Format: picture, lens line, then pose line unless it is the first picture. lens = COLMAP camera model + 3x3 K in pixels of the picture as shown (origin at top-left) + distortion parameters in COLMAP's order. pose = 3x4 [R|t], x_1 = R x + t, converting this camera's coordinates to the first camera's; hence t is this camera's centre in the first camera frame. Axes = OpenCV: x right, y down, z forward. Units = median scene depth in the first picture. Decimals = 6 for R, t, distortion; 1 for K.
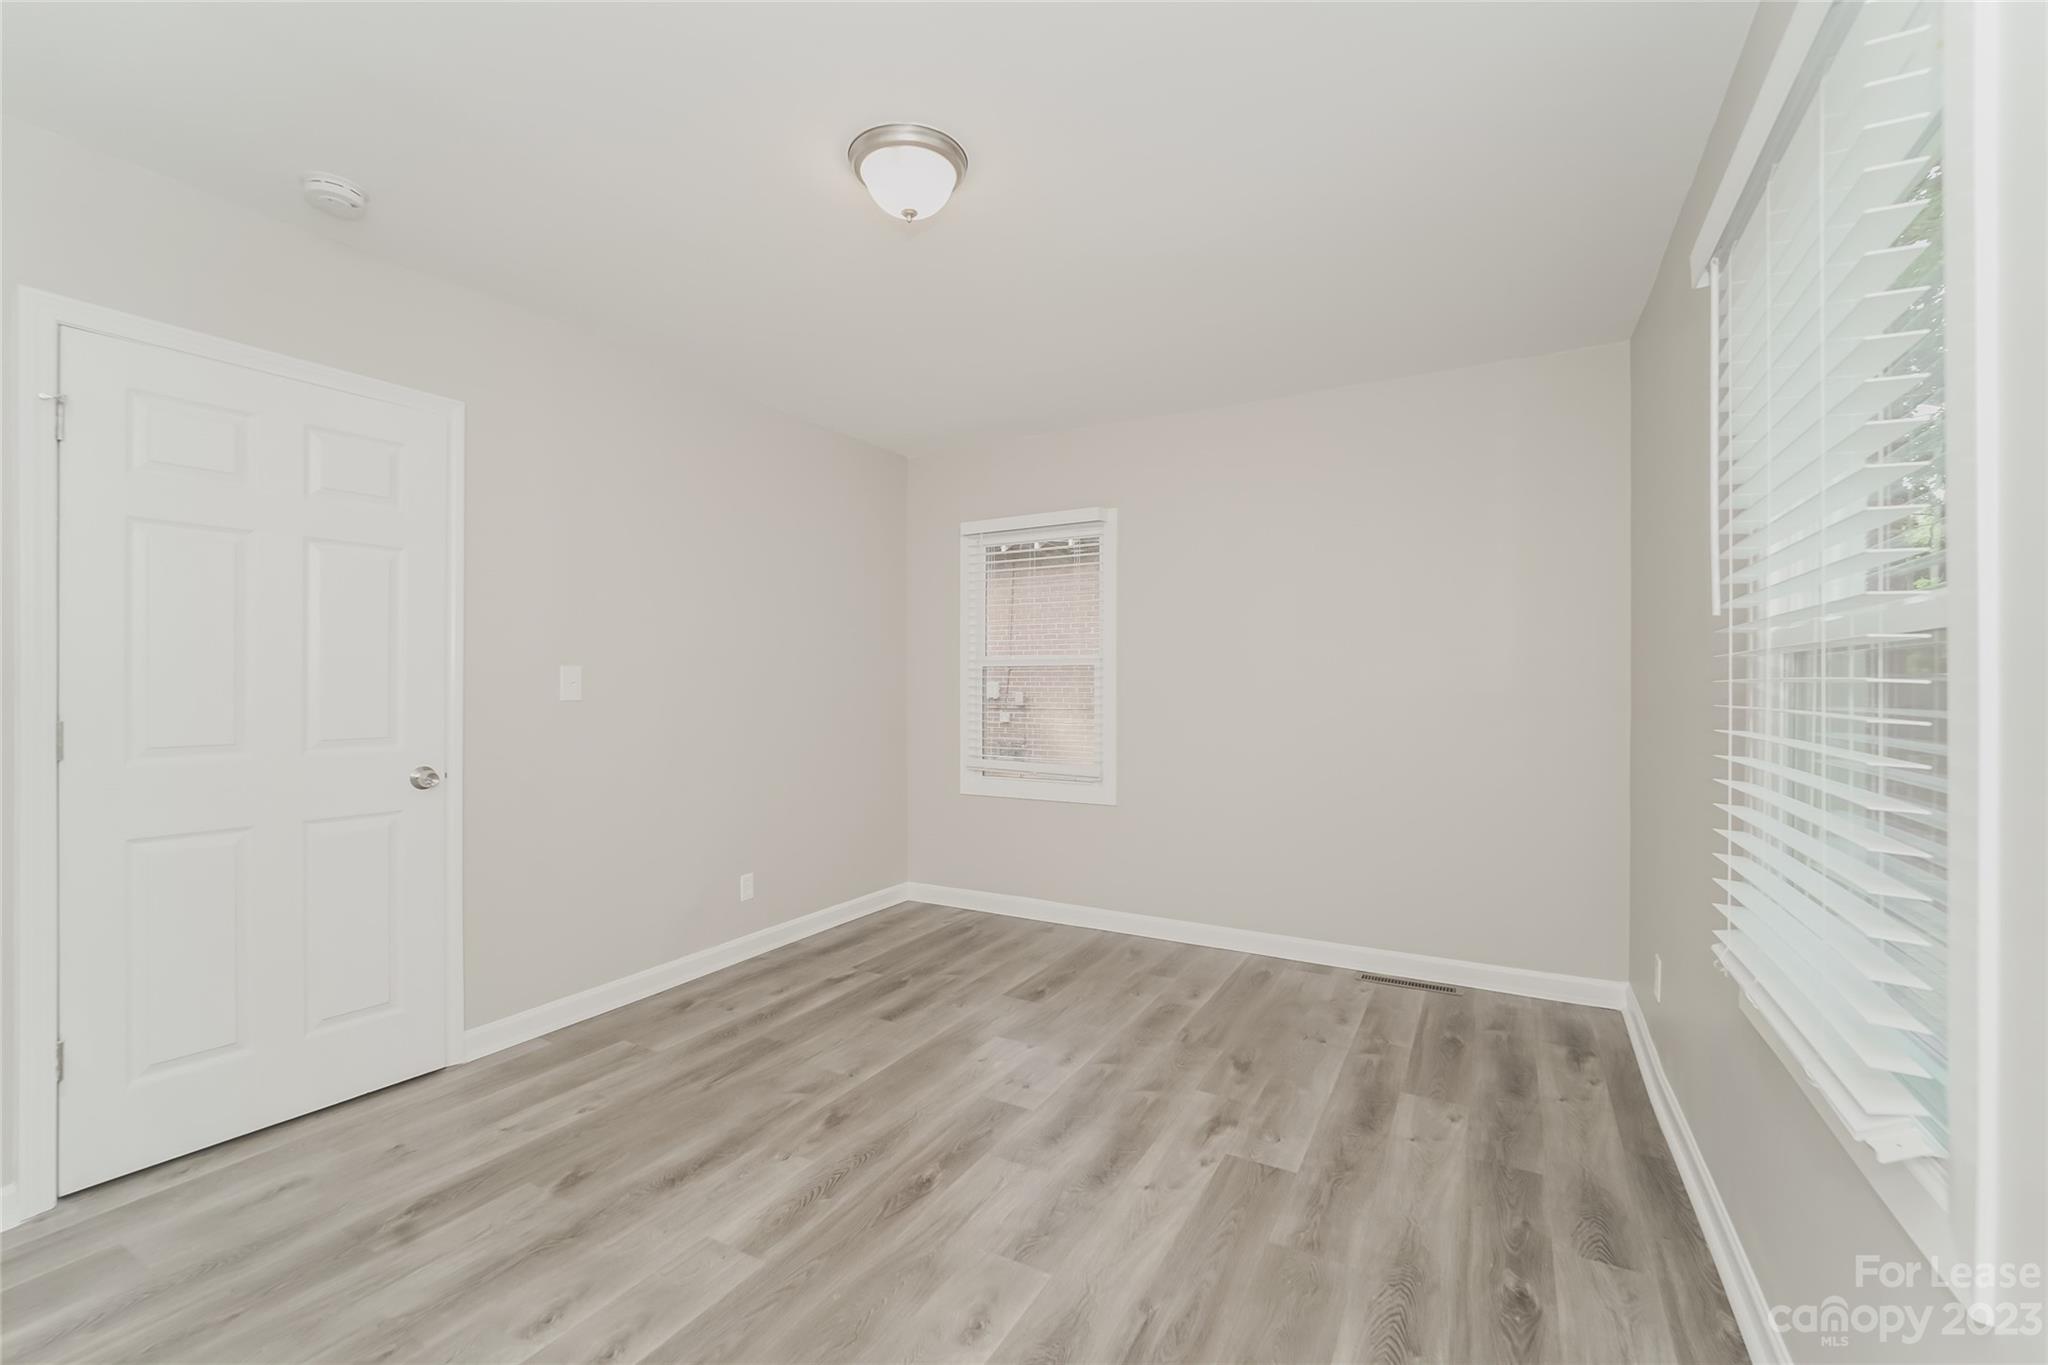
lens RADIAL K [[836.9, 0, 1032.8], [0, 836.9, 679.2], [0, 0, 1]] dist [-0.006247, 0.003309]
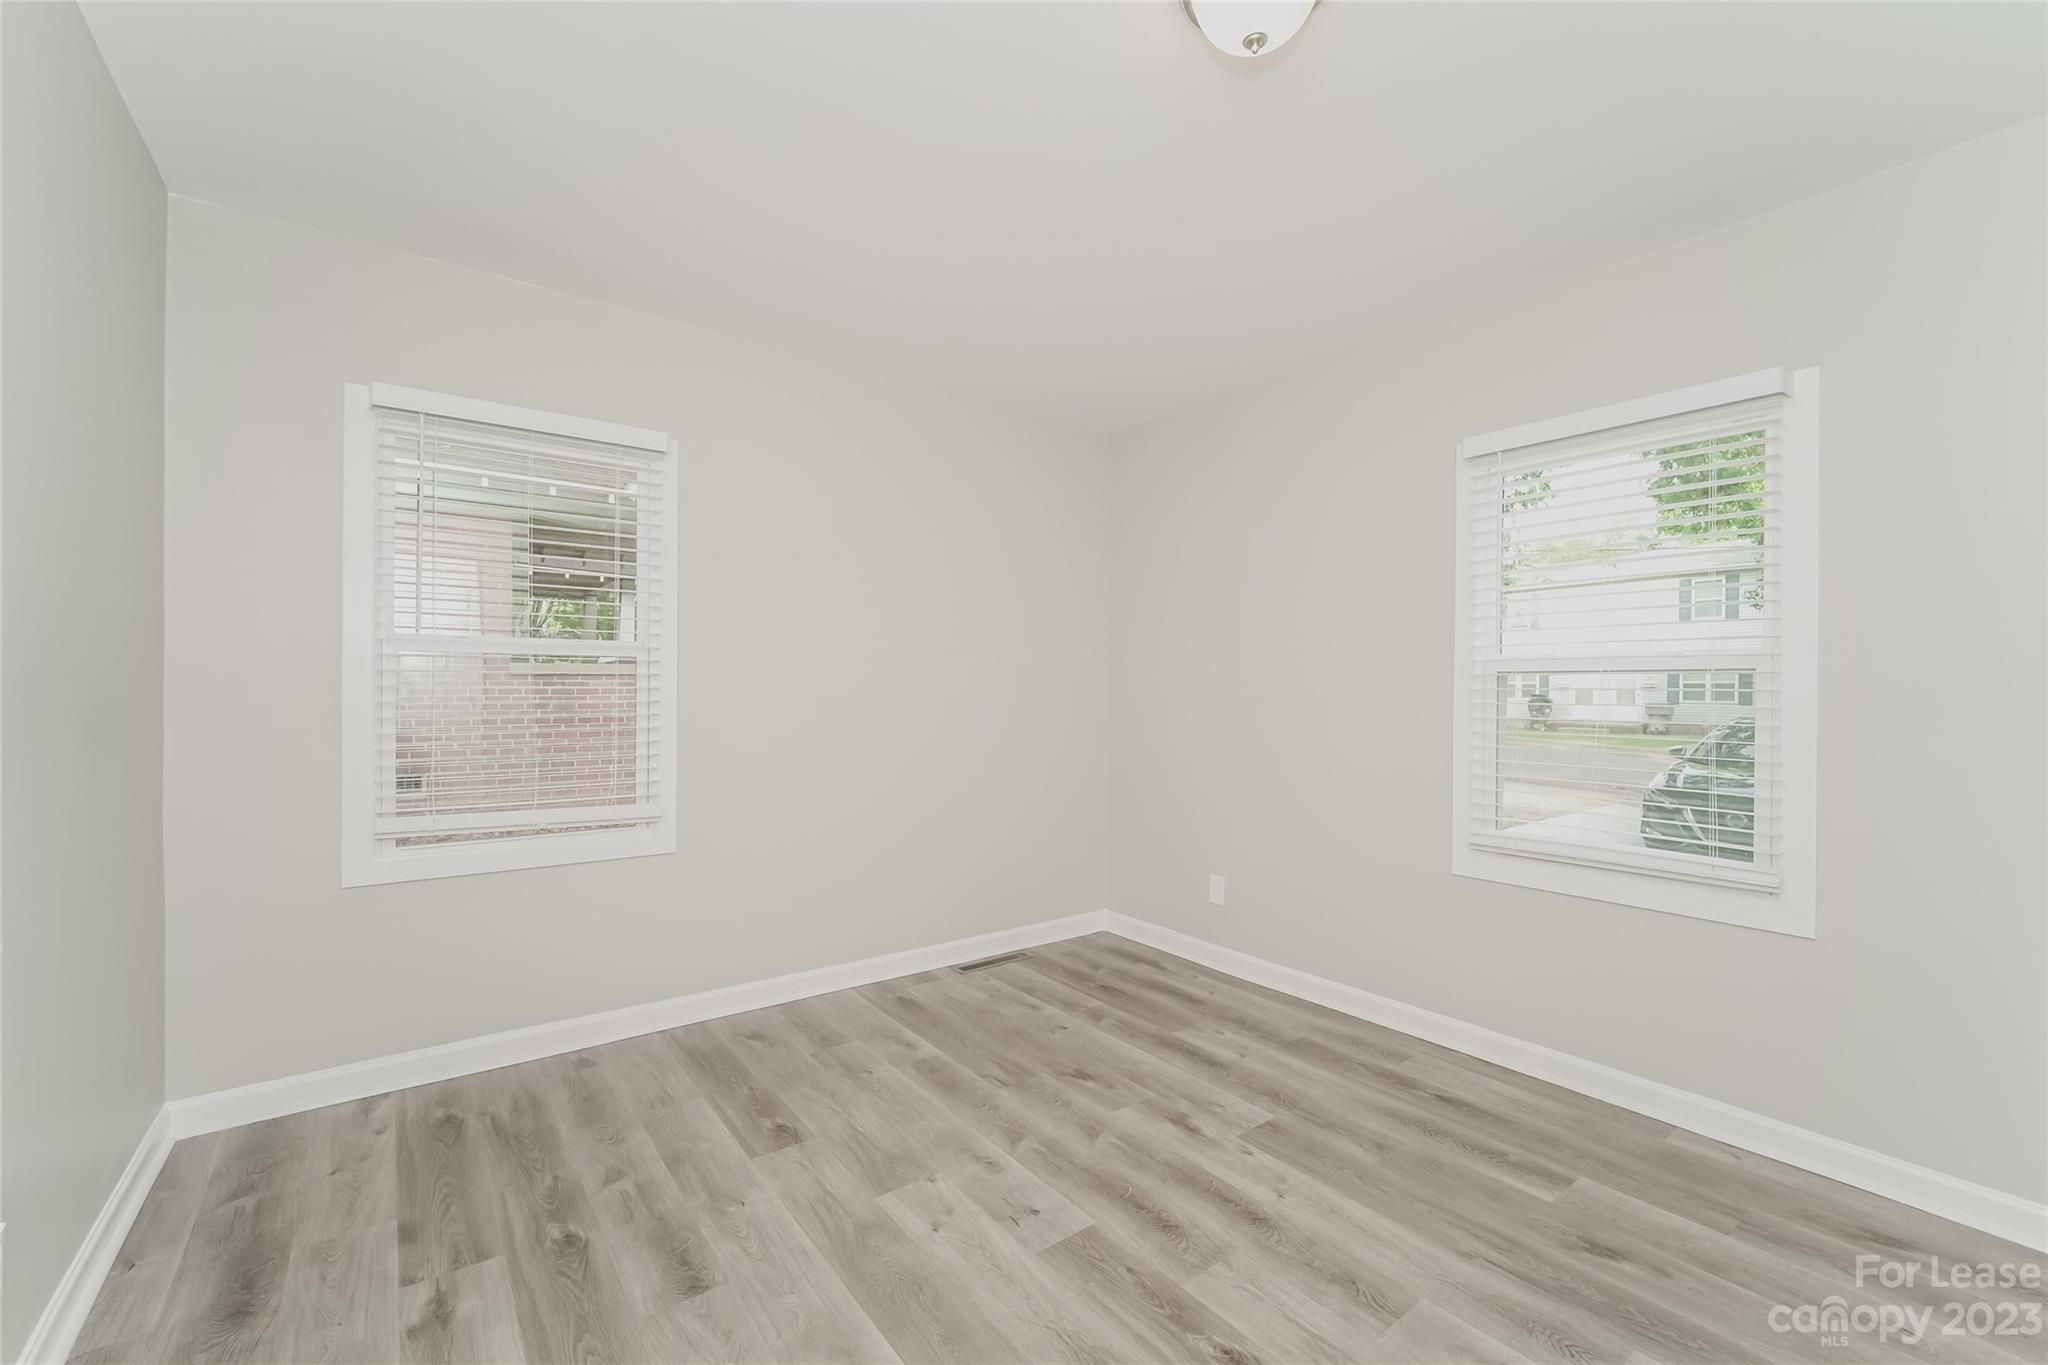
lens RADIAL K [[836.9, 0, 1014.0], [0, 836.9, 692.7], [0, 0, 1]] dist [-0.006247, 0.003309]
pose [[0.408299, -0.003284, 0.912842, -0.602899], [-0.012989, 0.999871, 0.009408, 0.001486], [-0.912756, -0.015698, 0.408204, 0.597296]]
